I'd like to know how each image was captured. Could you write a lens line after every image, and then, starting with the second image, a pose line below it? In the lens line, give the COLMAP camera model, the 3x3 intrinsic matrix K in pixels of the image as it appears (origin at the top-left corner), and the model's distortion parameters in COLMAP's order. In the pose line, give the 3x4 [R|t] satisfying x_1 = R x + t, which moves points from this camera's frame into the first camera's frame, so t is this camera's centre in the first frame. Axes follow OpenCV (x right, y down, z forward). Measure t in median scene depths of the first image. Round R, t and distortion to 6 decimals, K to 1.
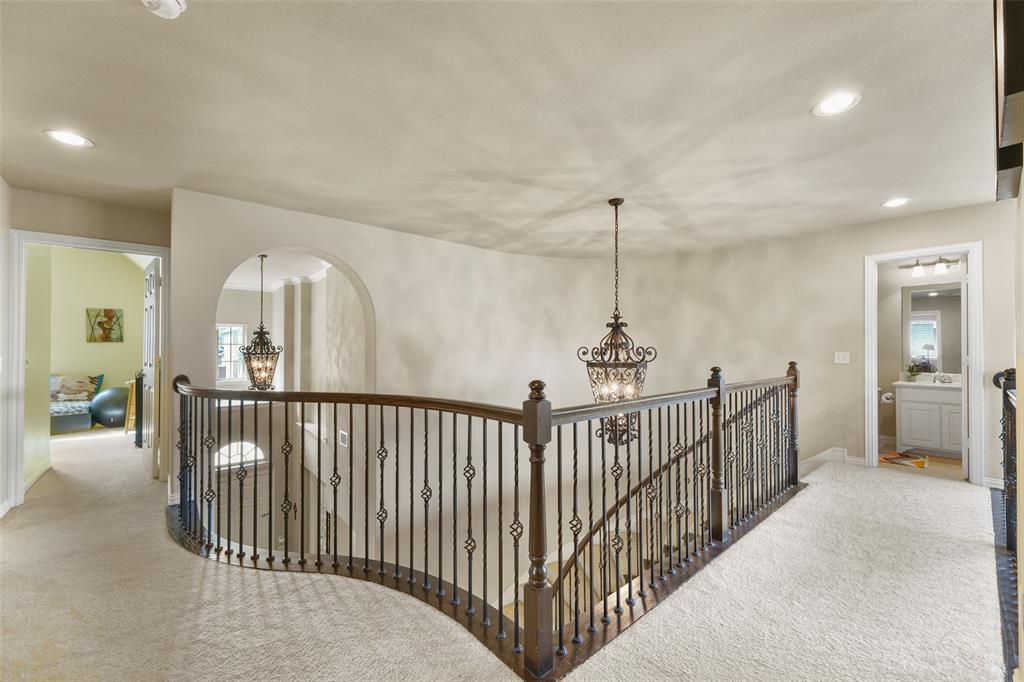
lens RADIAL K [[405.0, 0, 506.5], [0, 405.0, 343.9], [0, 0, 1]] dist [0.002743, 0.000070]
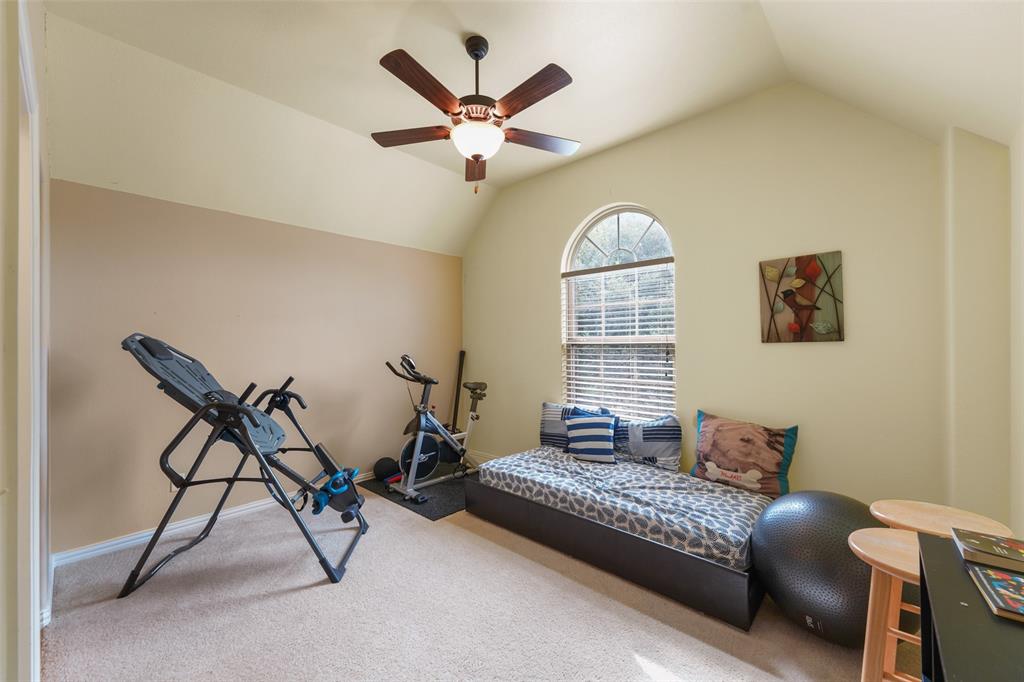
lens RADIAL K [[405.0, 0, 506.5], [0, 405.0, 343.9], [0, 0, 1]] dist [0.002743, 0.000070]
pose [[0.118470, -0.005719, -0.992941, -0.642155], [0.015263, 0.999876, -0.003938, -0.005350], [0.992840, -0.014689, 0.118543, 0.681416]]
